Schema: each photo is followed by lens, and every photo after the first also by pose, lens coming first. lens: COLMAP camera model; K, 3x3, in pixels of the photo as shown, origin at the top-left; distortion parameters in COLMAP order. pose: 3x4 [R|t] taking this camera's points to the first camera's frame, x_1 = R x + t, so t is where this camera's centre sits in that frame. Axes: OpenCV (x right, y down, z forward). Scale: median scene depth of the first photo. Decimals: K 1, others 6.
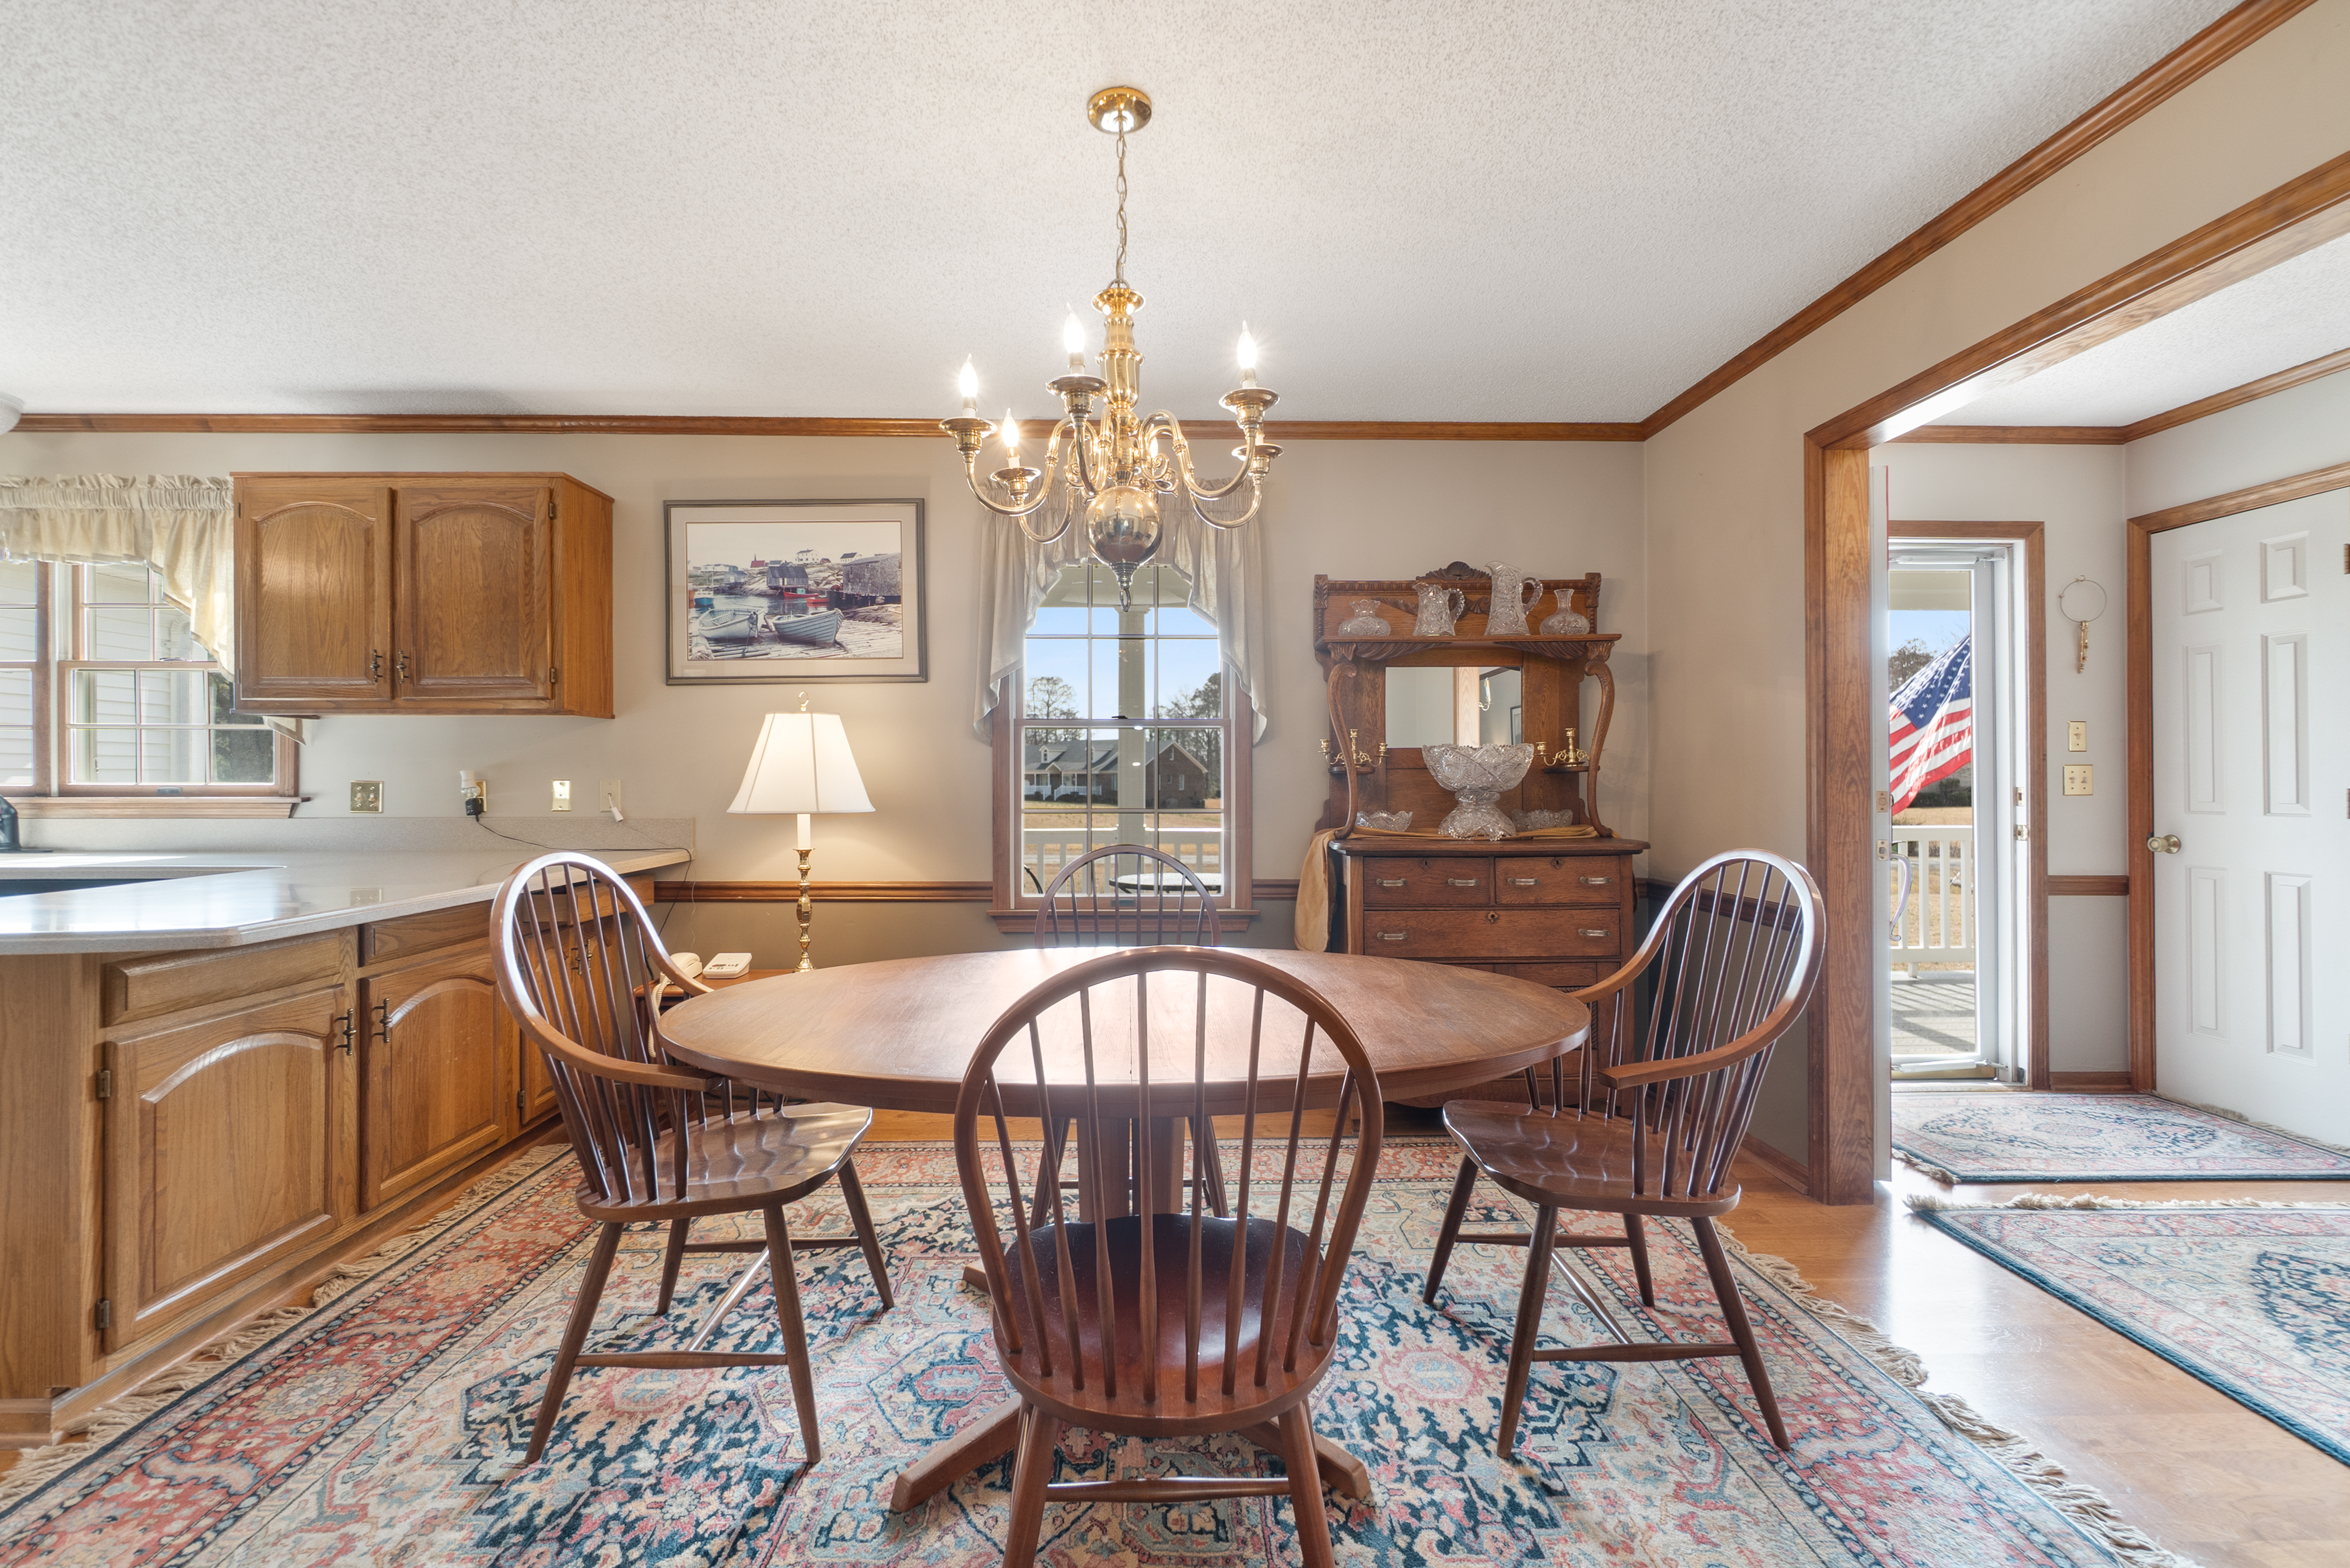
lens RADIAL K [[1010.5, 0, 1158.6], [0, 1010.5, 775.9], [0, 0, 1]] dist [-0.003781, 0.001097]
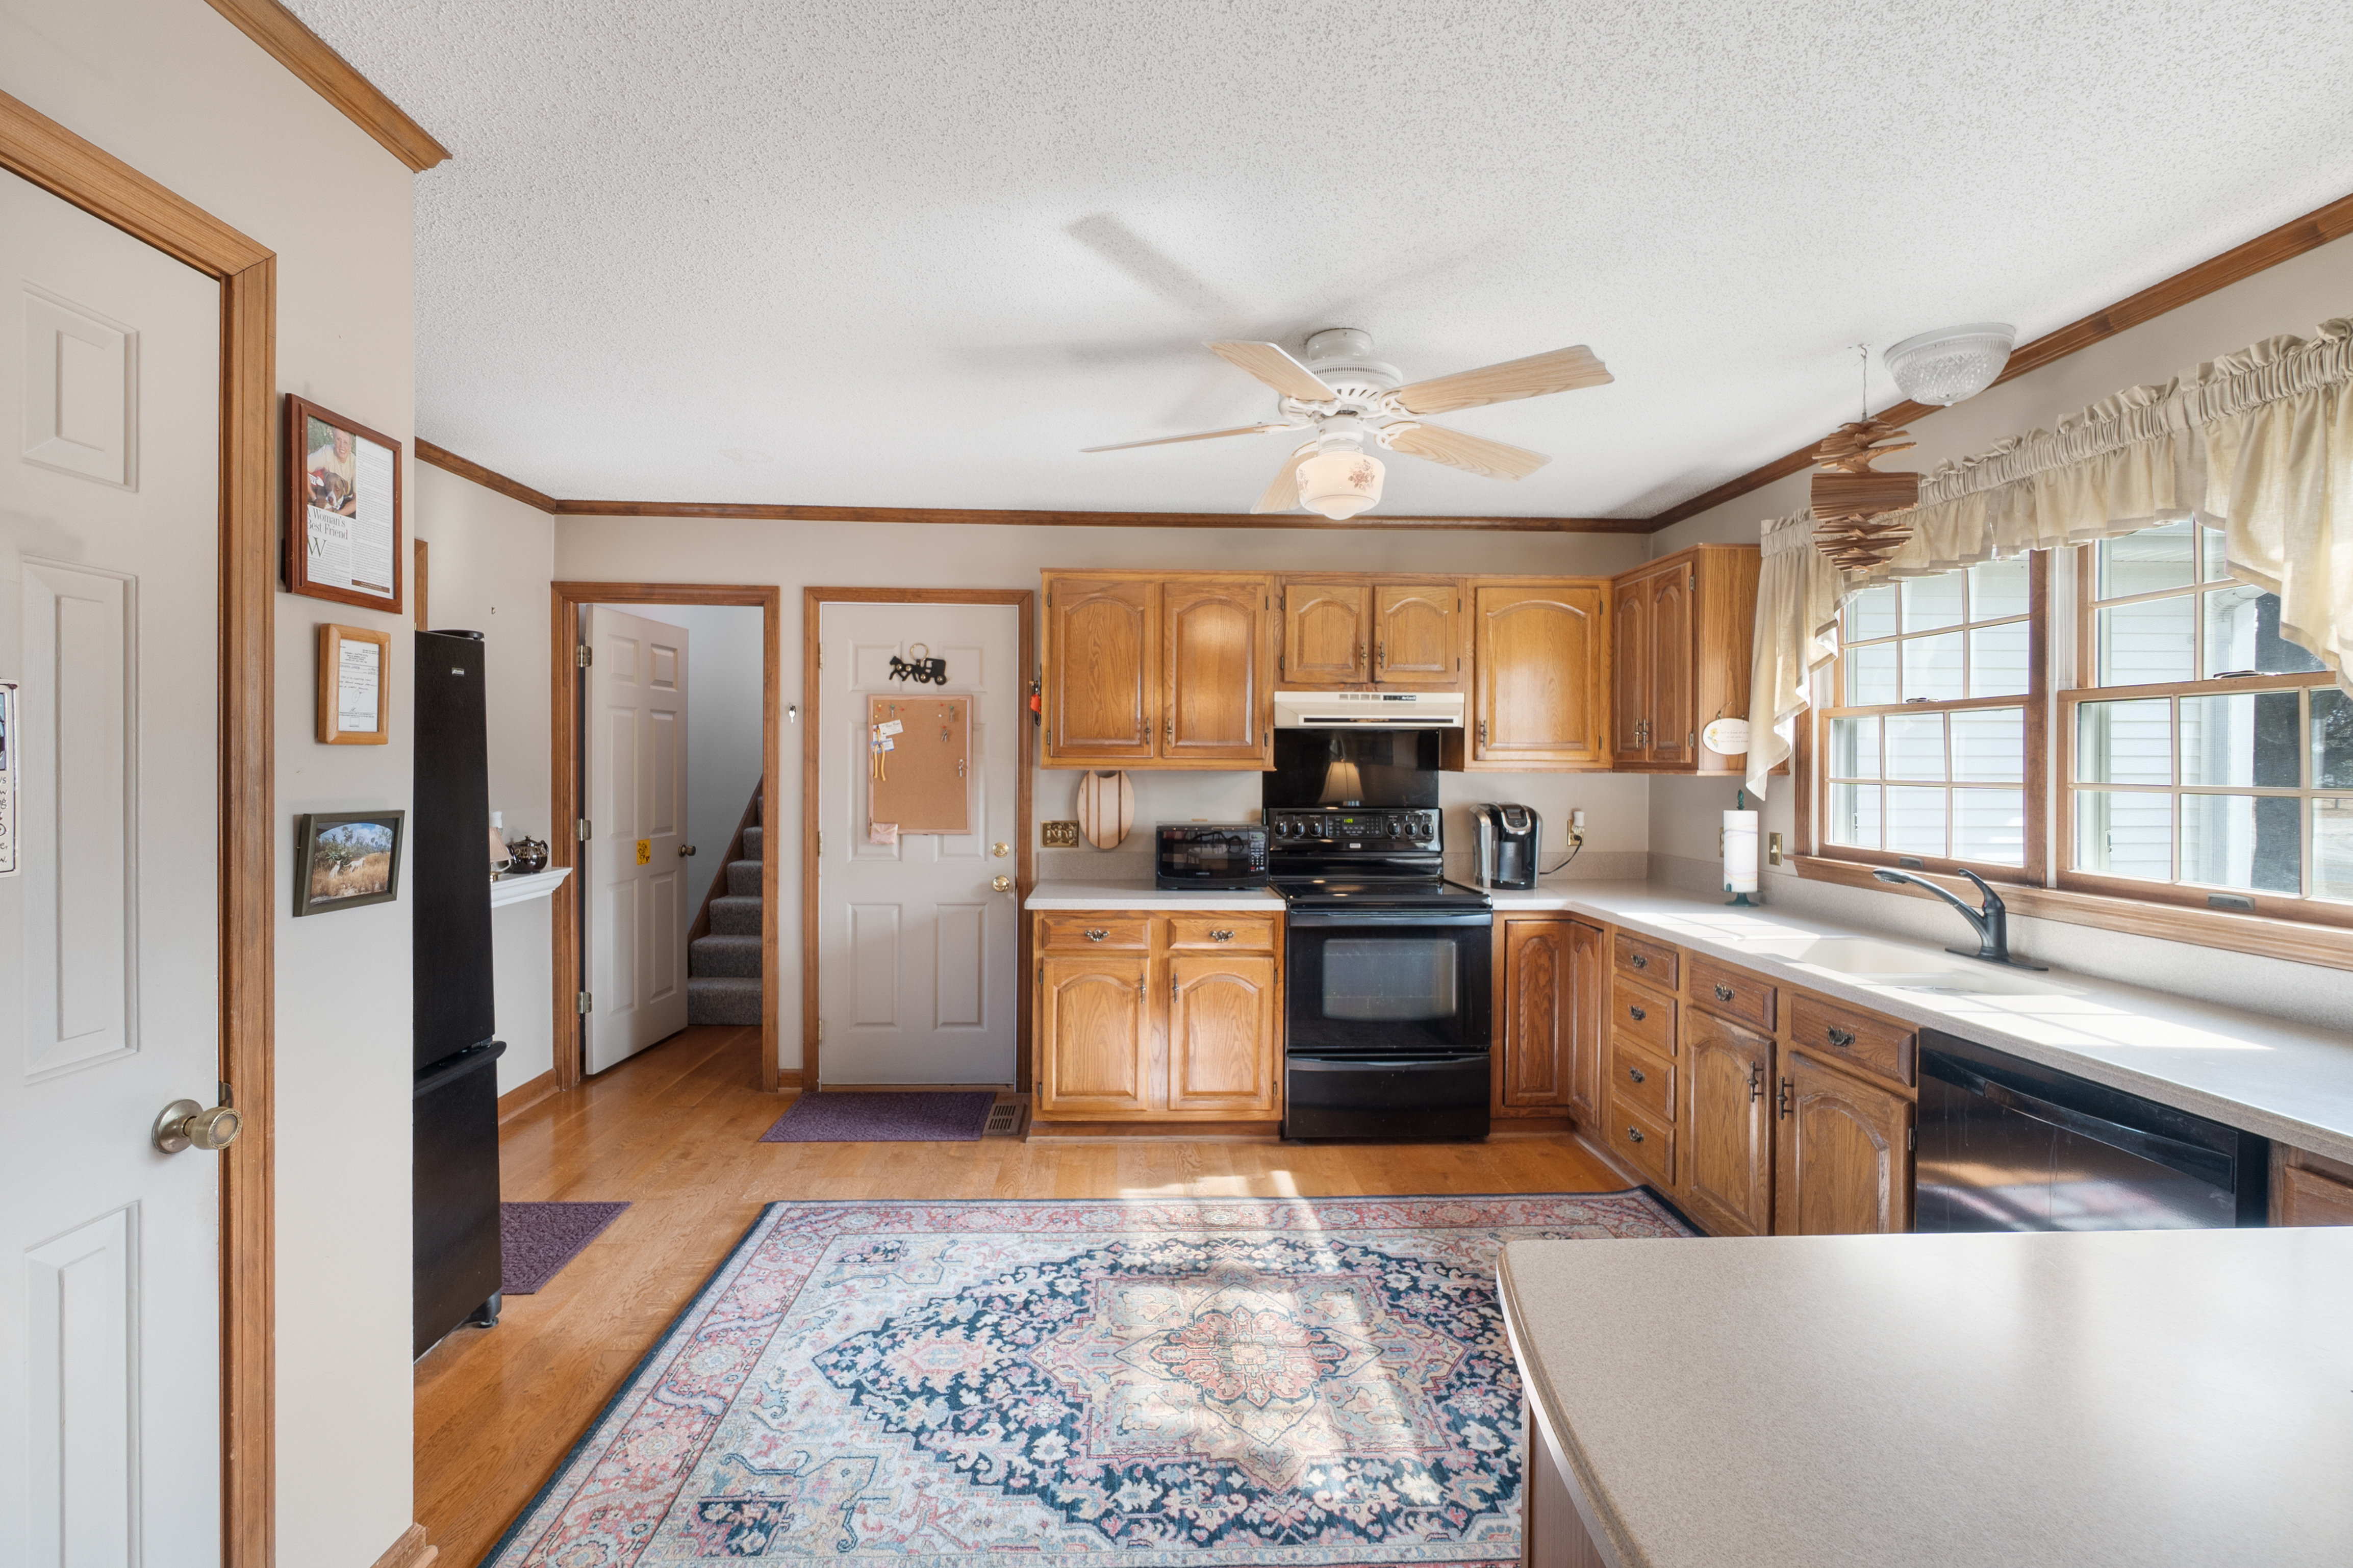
lens RADIAL K [[1011.6, 0, 1161.8], [0, 1011.6, 763.9], [0, 0, 1]] dist [-0.003781, 0.001097]
pose [[0.023183, 0.004681, -0.999720, -0.427795], [-0.002745, 0.999986, 0.004618, -0.067557], [0.999727, 0.002637, 0.023195, 0.382486]]
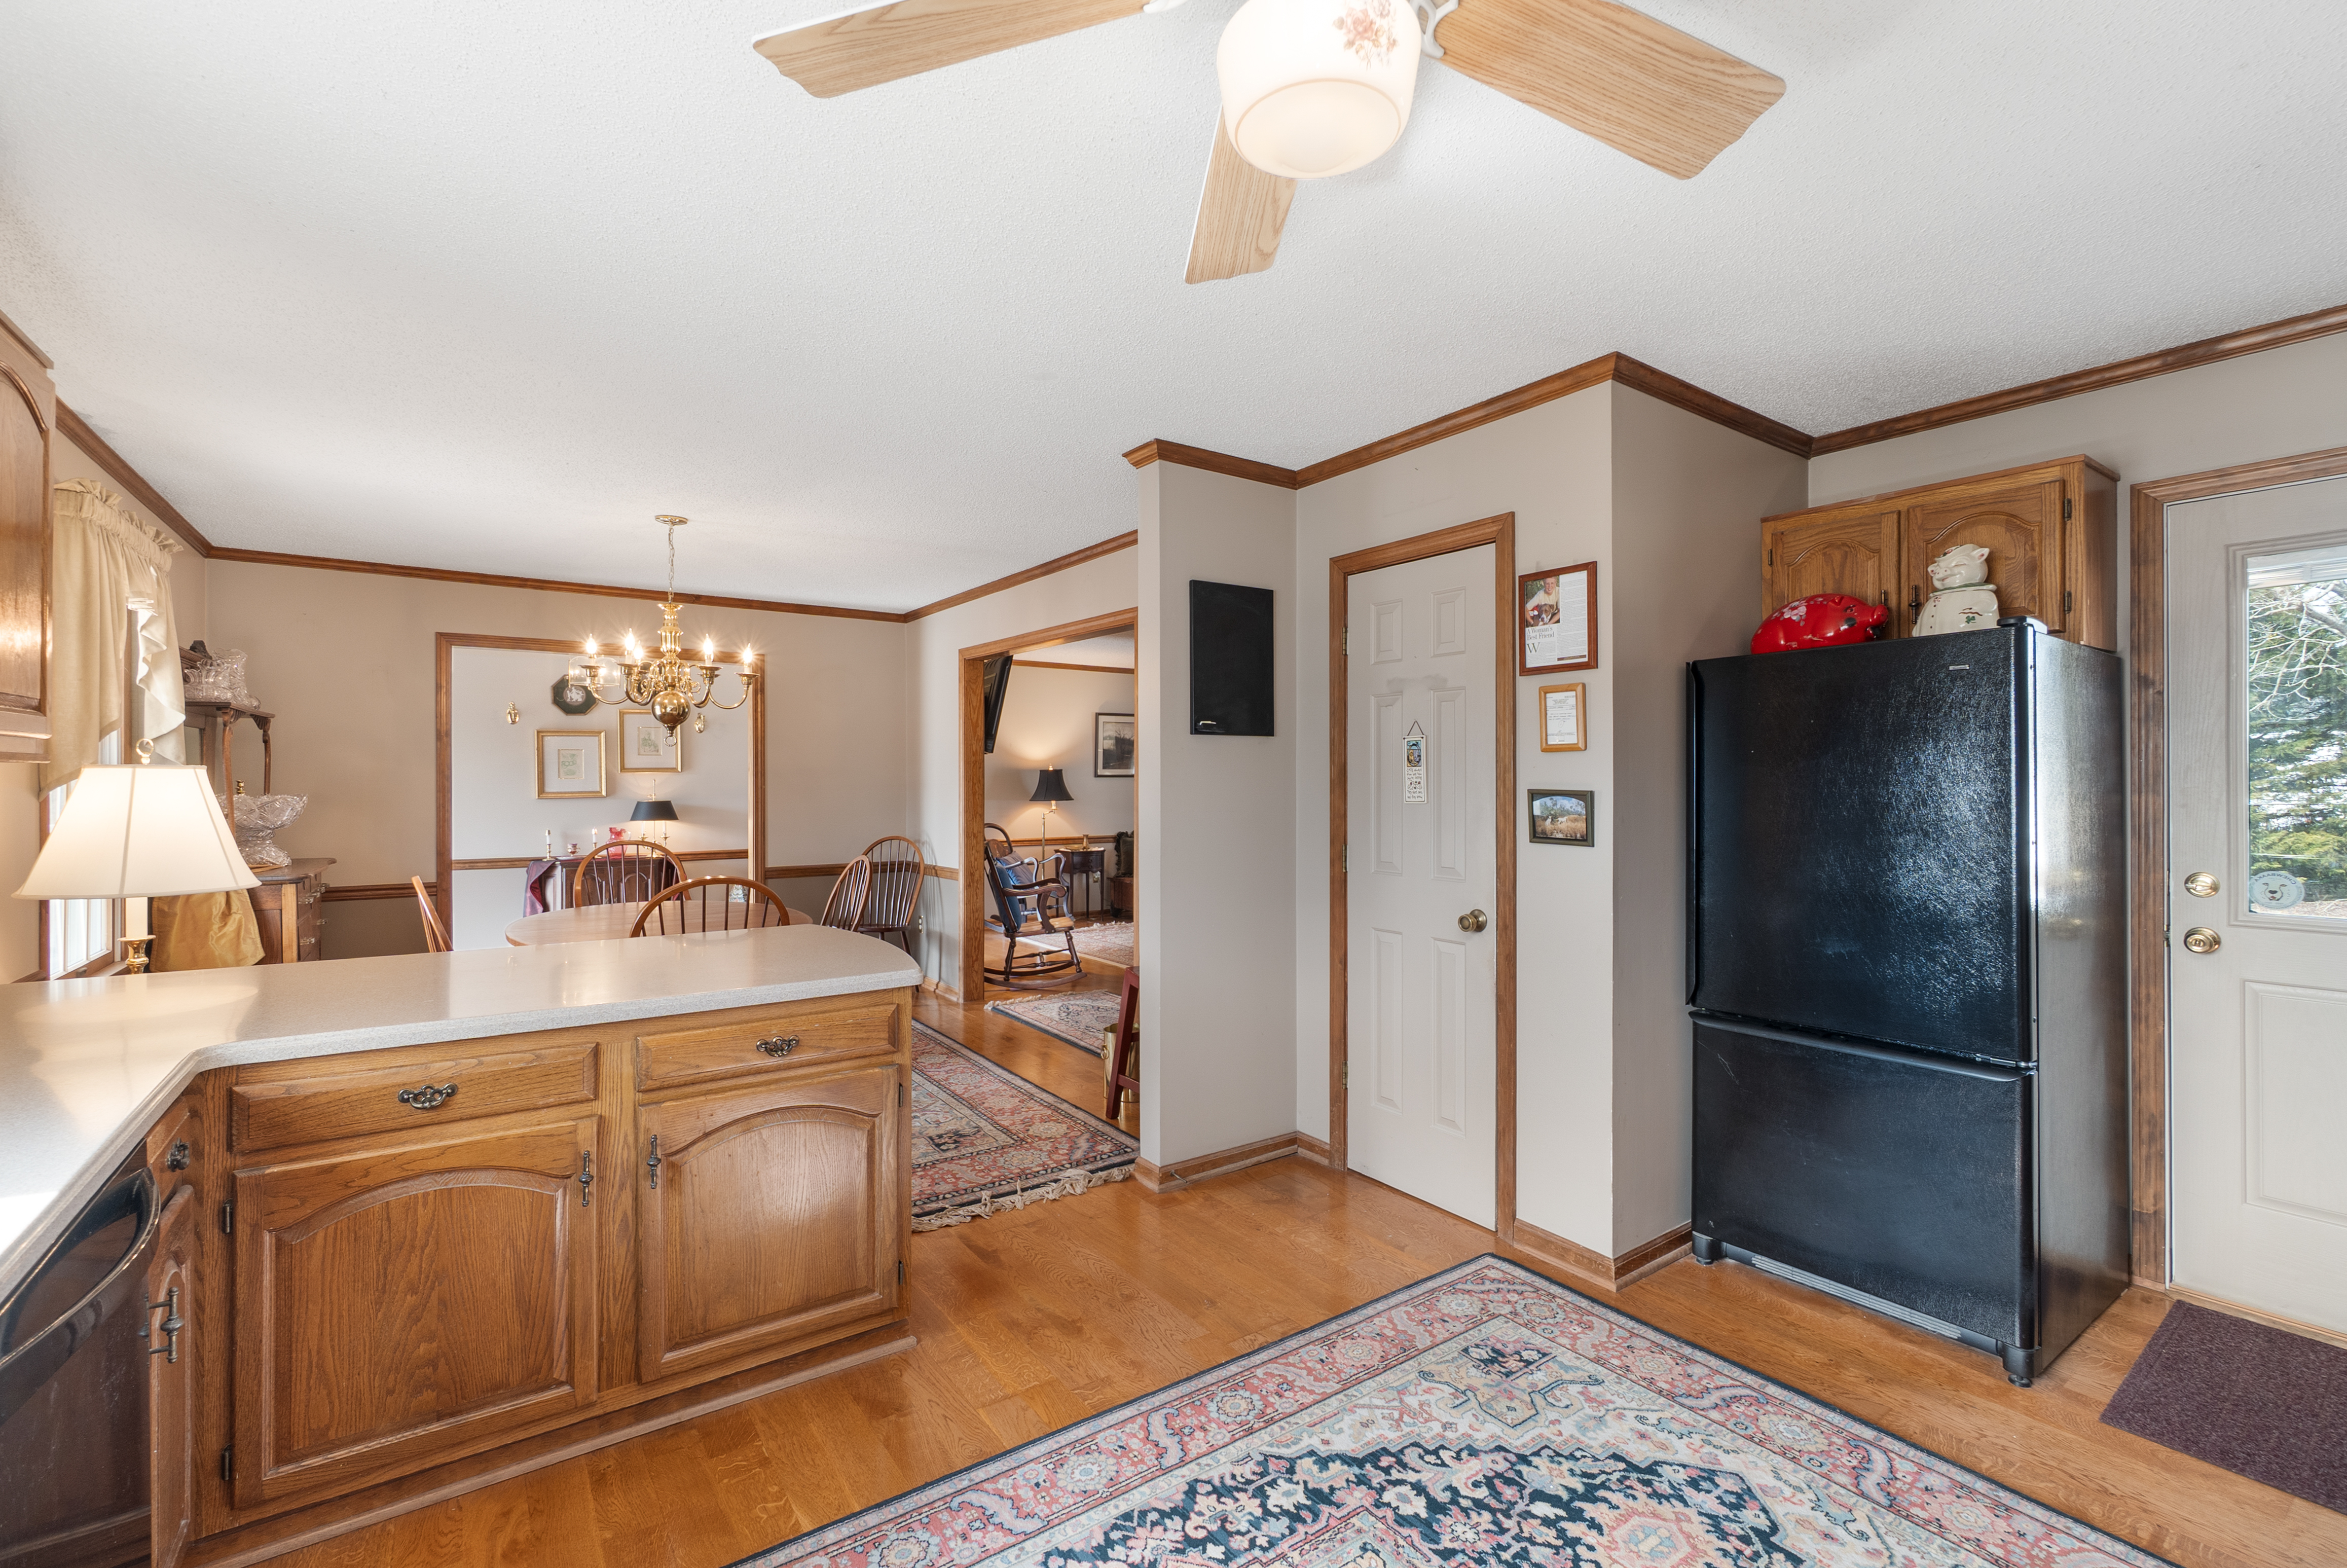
lens RADIAL K [[1016.2, 0, 1165.2], [0, 1016.2, 778.5], [0, 0, 1]] dist [0.000402, 0.000008]
pose [[-0.563840, 0.004542, 0.825872, -1.658612], [-0.000348, 0.999983, -0.005738, -0.041180], [-0.825884, -0.003523, -0.563829, 0.844104]]
